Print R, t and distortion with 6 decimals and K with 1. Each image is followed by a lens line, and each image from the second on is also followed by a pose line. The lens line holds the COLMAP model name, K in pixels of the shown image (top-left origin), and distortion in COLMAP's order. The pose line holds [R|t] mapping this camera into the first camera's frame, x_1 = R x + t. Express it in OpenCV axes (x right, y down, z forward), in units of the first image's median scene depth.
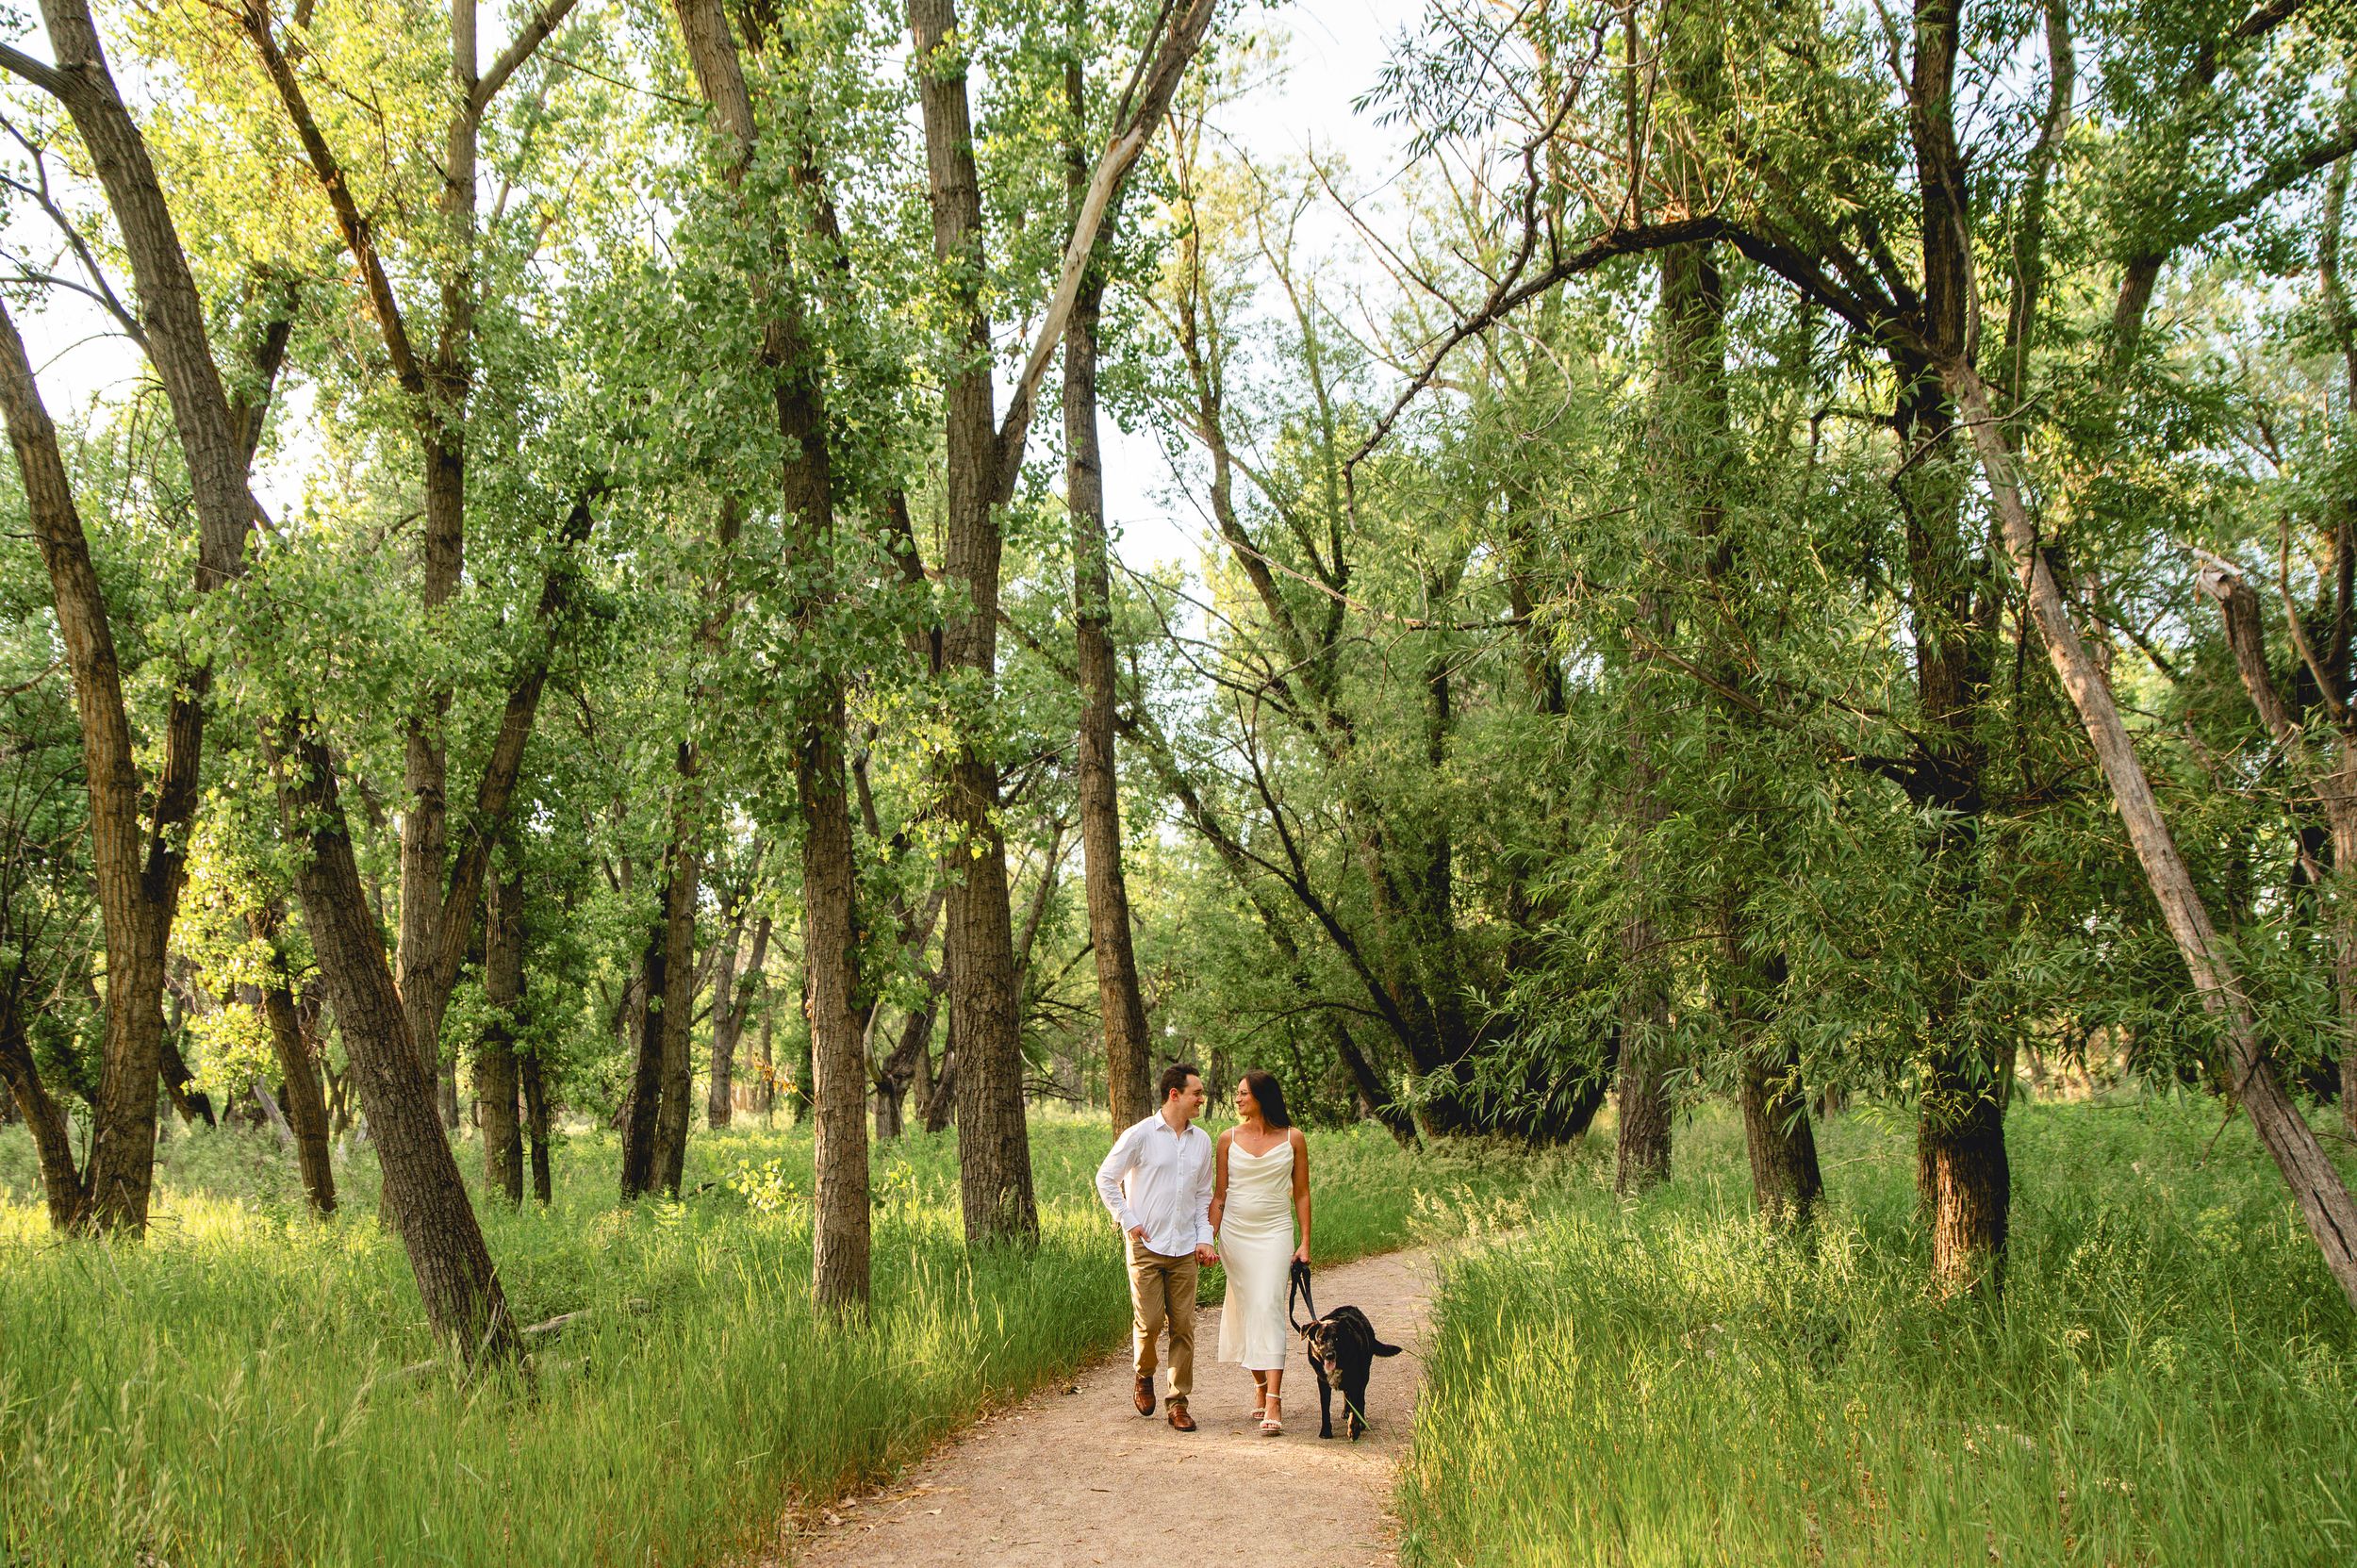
lens RADIAL K [[2019.6, 0, 1177.3], [0, 2019.6, 816.5], [0, 0, 1]] dist [-0.153029, 0.177189]
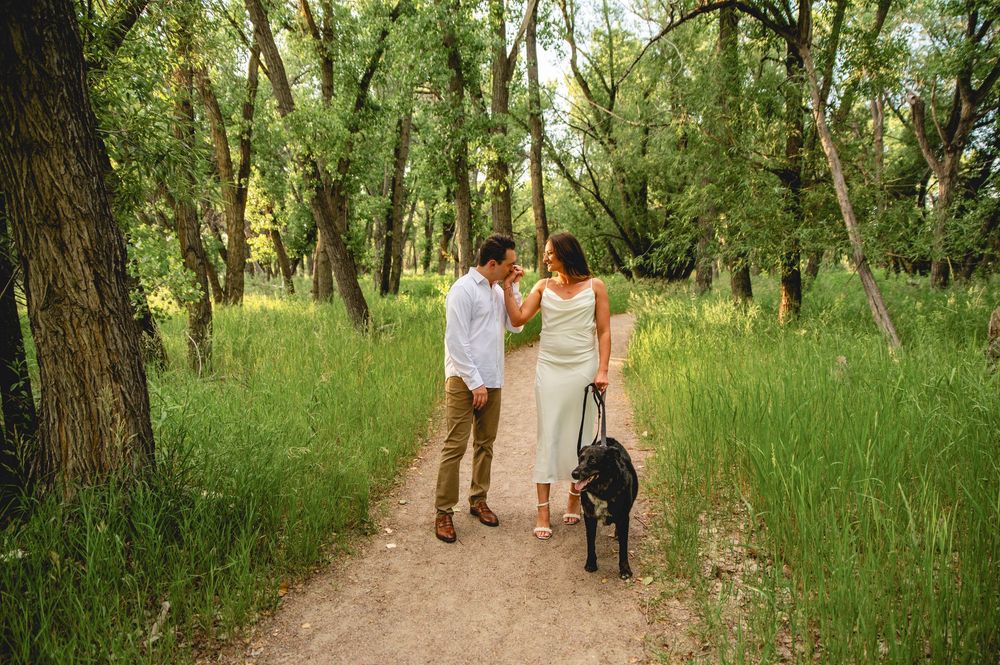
lens RADIAL K [[856.8, 0, 499.5], [0, 856.8, 346.3], [0, 0, 1]] dist [-0.153029, 0.177189]
pose [[0.999016, 0.014554, -0.041902, -0.032811], [-0.004534, 0.973195, 0.229939, -0.043714], [0.044126, -0.229522, 0.972303, -0.343455]]
